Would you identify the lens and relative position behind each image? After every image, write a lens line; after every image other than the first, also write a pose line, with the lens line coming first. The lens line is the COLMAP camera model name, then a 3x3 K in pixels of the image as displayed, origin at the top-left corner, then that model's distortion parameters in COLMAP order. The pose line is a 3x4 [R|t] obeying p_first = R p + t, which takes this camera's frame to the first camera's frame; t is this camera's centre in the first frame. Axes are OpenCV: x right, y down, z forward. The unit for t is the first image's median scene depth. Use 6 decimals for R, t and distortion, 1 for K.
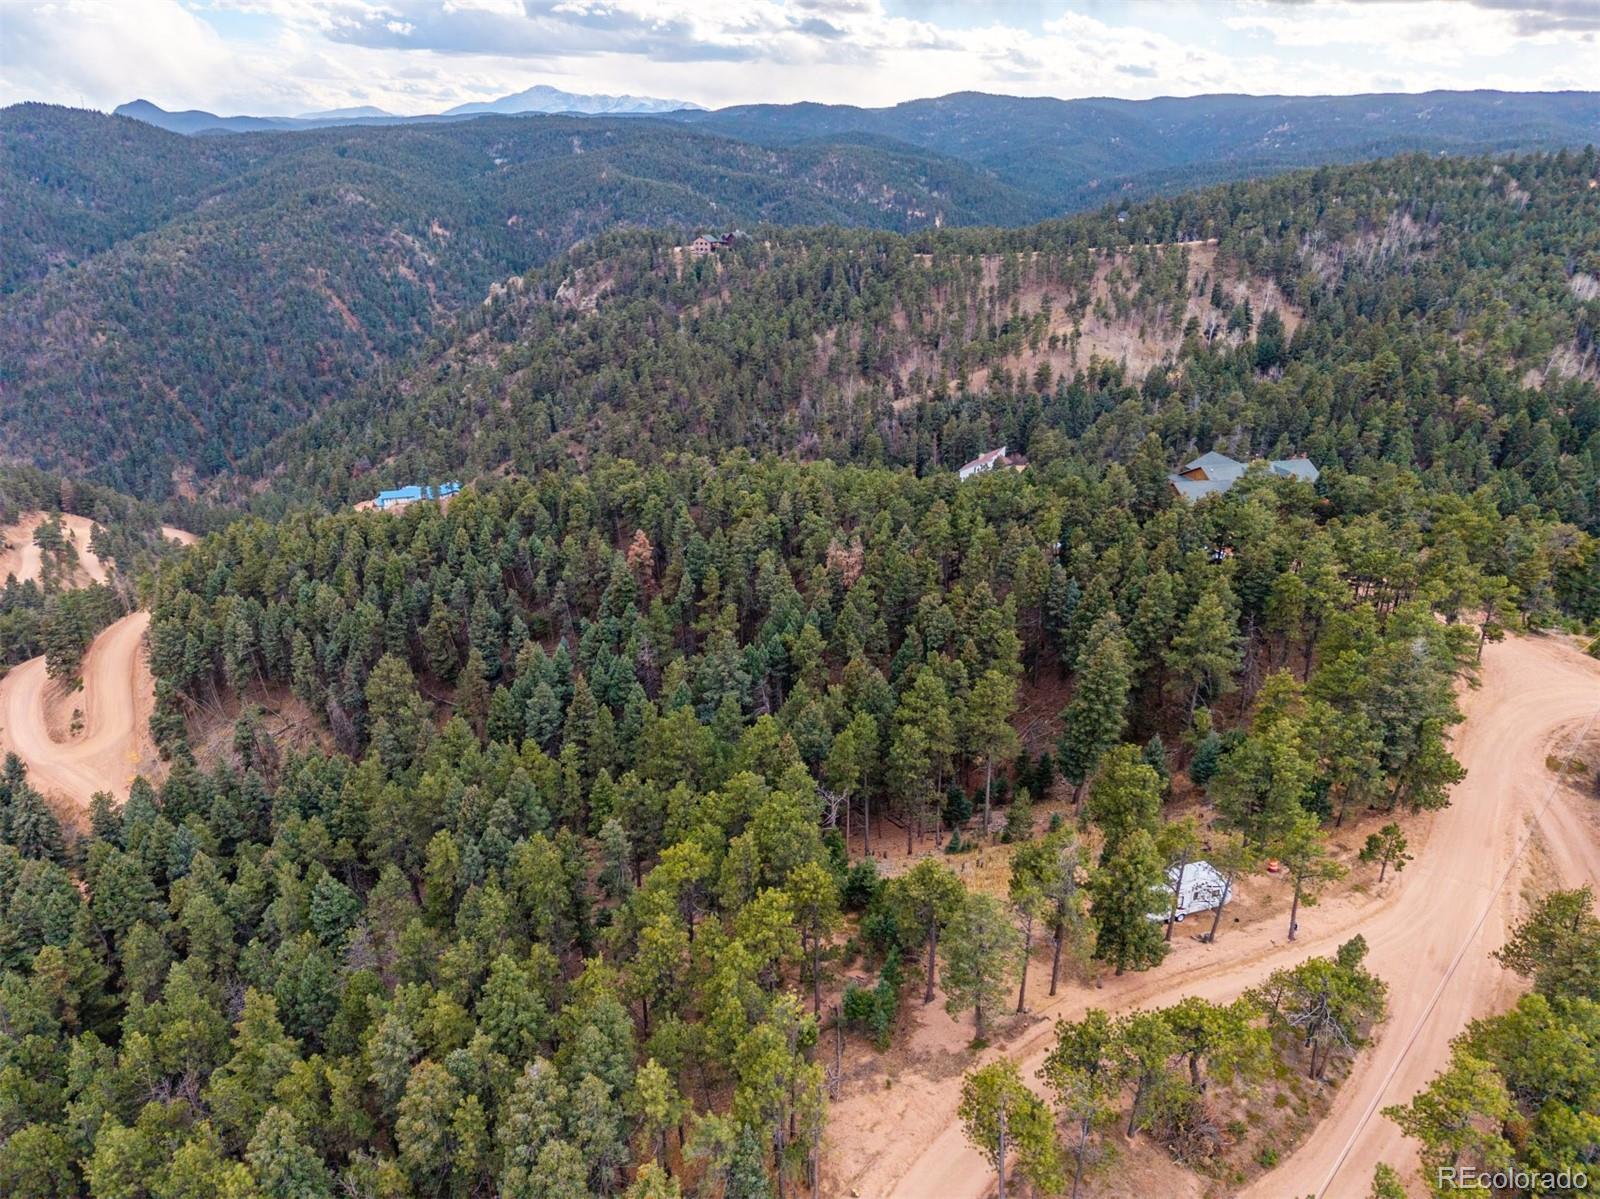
lens RADIAL K [[1077.0, 0, 800.0], [0, 1077.0, 599.5], [0, 0, 1]] dist [0.017326, -0.009699]
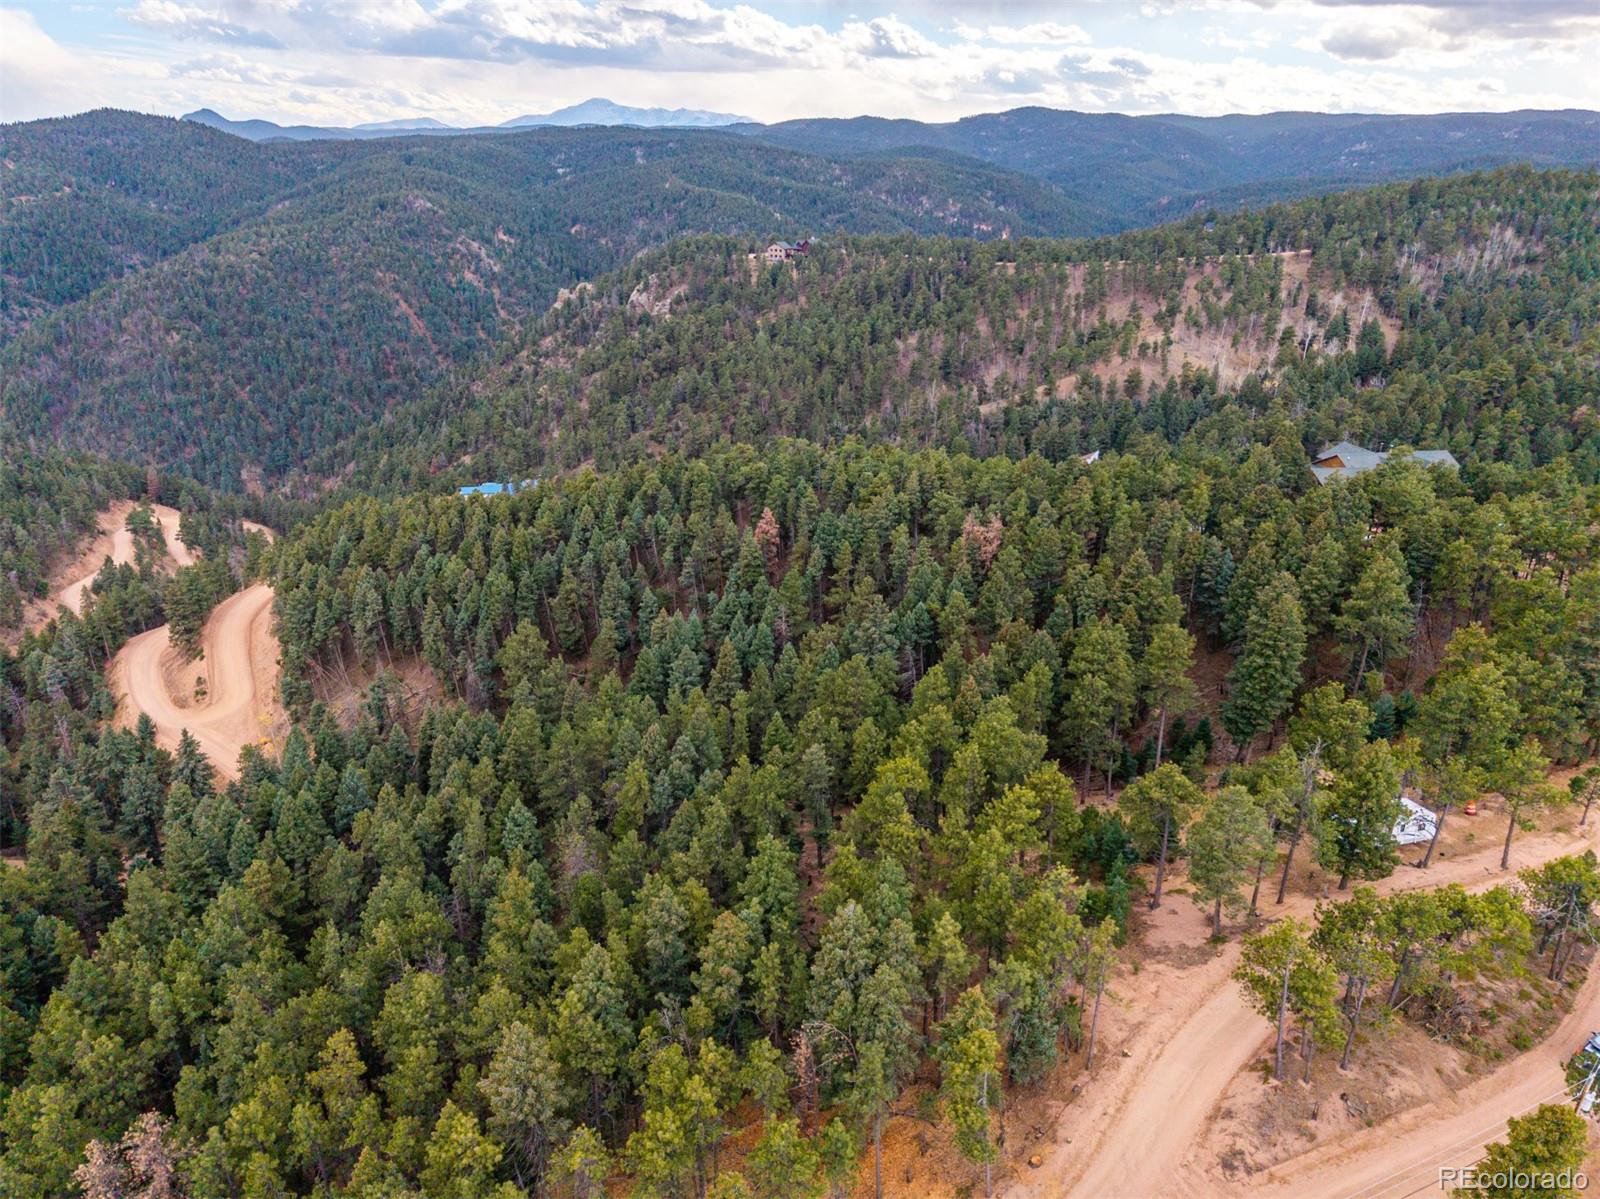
lens RADIAL K [[1101.7, 0, 800.0], [0, 1101.7, 599.5], [0, 0, 1]] dist [0.024885, -0.020677]
pose [[0.998828, 0.026645, -0.040396, -0.030928], [-0.027448, 0.999434, -0.019467, 0.017267], [0.039854, 0.020553, 0.998994, -0.014328]]
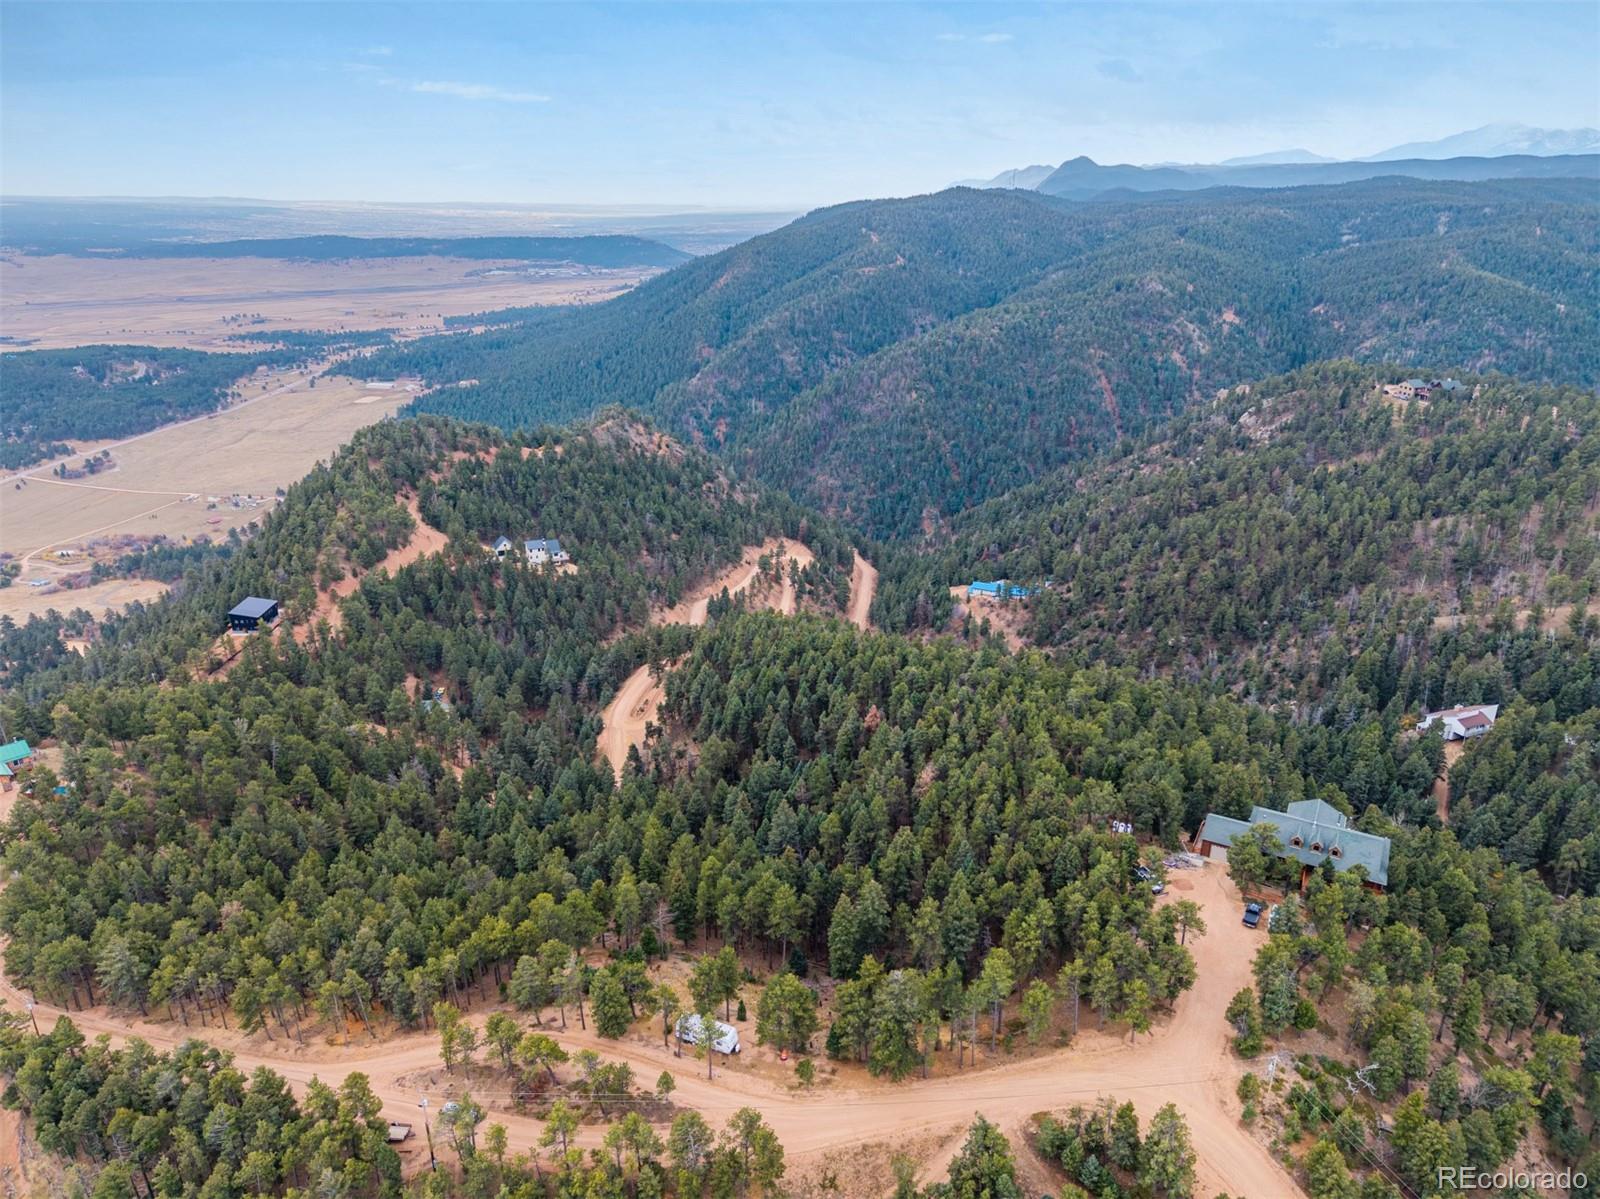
lens RADIAL K [[1075.4, 0, 800.0], [0, 1075.4, 599.5], [0, 0, 1]] dist [0.048135, -0.060288]
pose [[0.734258, 0.237382, -0.636015, 0.265767], [-0.260715, 0.963631, 0.058672, -0.106340], [0.626811, 0.122738, 0.769443, -0.072045]]
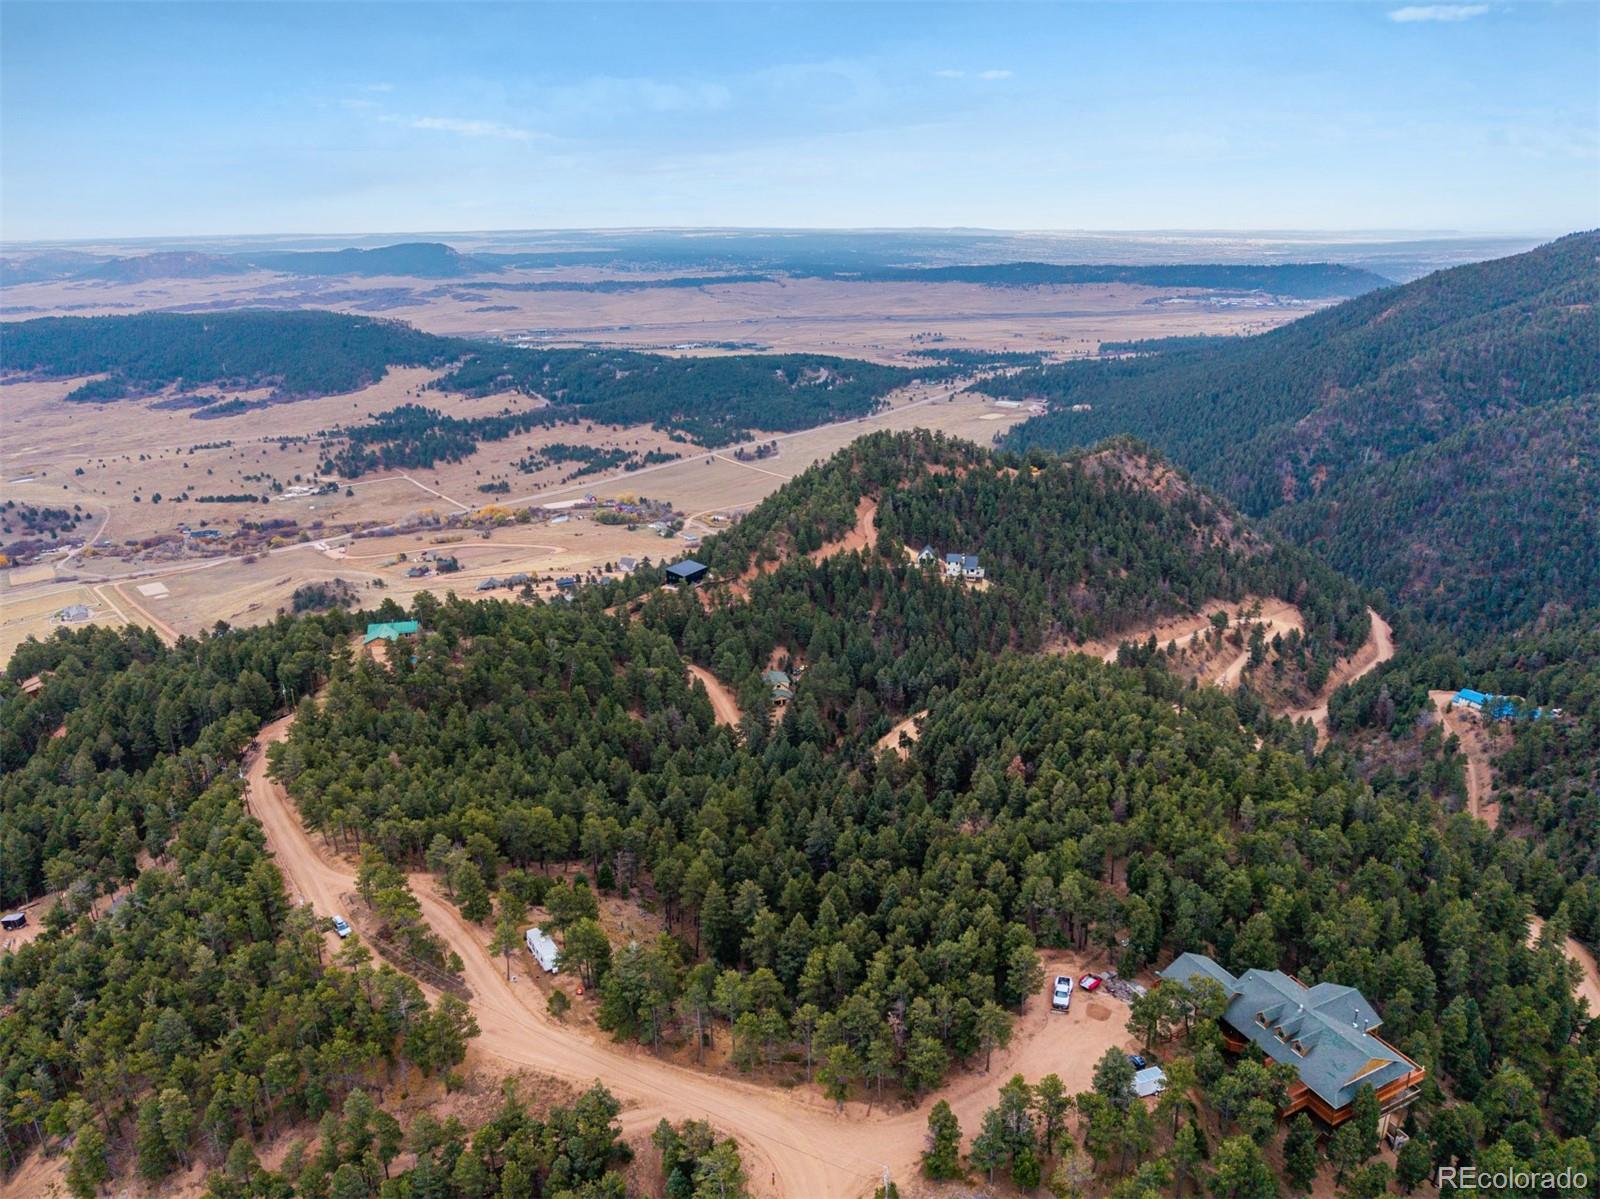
lens RADIAL K [[1087.2, 0, 800.0], [0, 1087.2, 599.5], [0, 0, 1]] dist [0.041315, -0.052752]
pose [[0.224358, 0.311438, -0.923401, 0.404611], [-0.363298, 0.905979, 0.217292, -0.181007], [0.904255, 0.286719, 0.316409, 0.107346]]
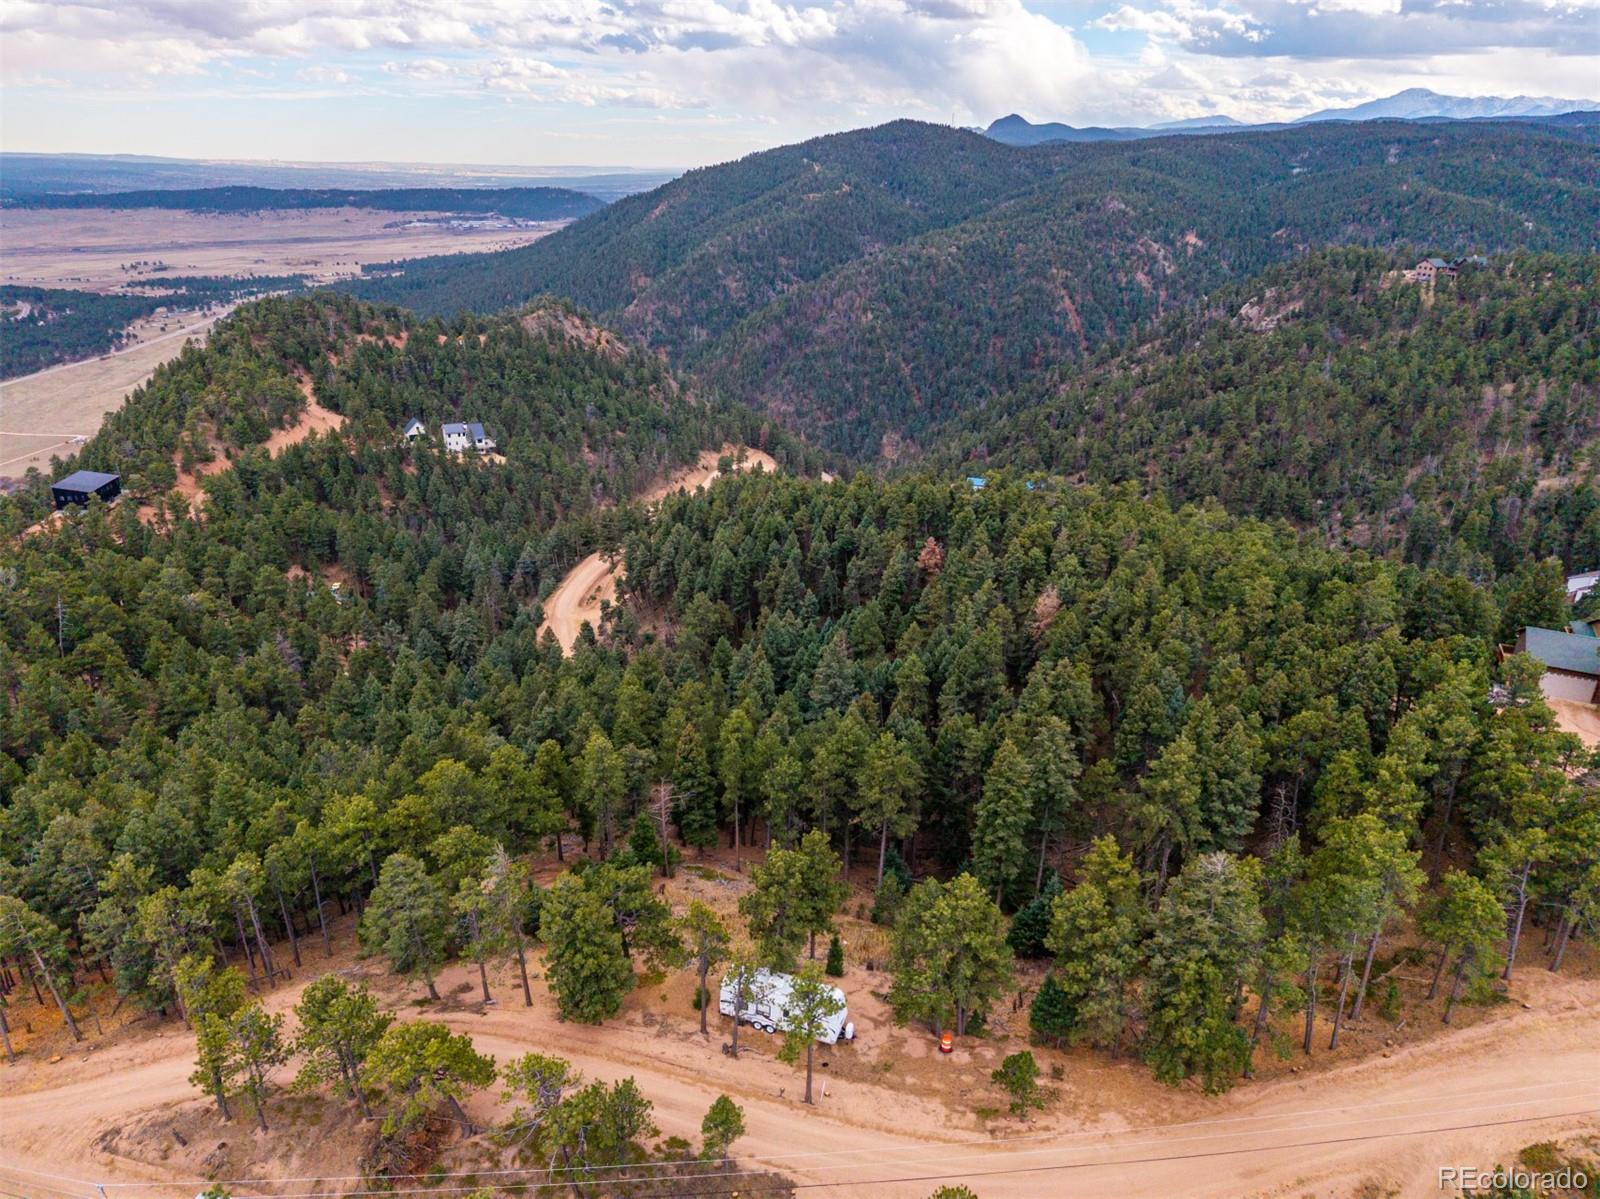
lens RADIAL K [[1077.0, 0, 800.0], [0, 1077.0, 599.5], [0, 0, 1]] dist [0.017326, -0.009699]
pose [[0.773609, 0.244939, -0.584409, 0.146320], [-0.248854, 0.965610, 0.075289, -0.022178], [0.582753, 0.087189, 0.807959, 0.047644]]
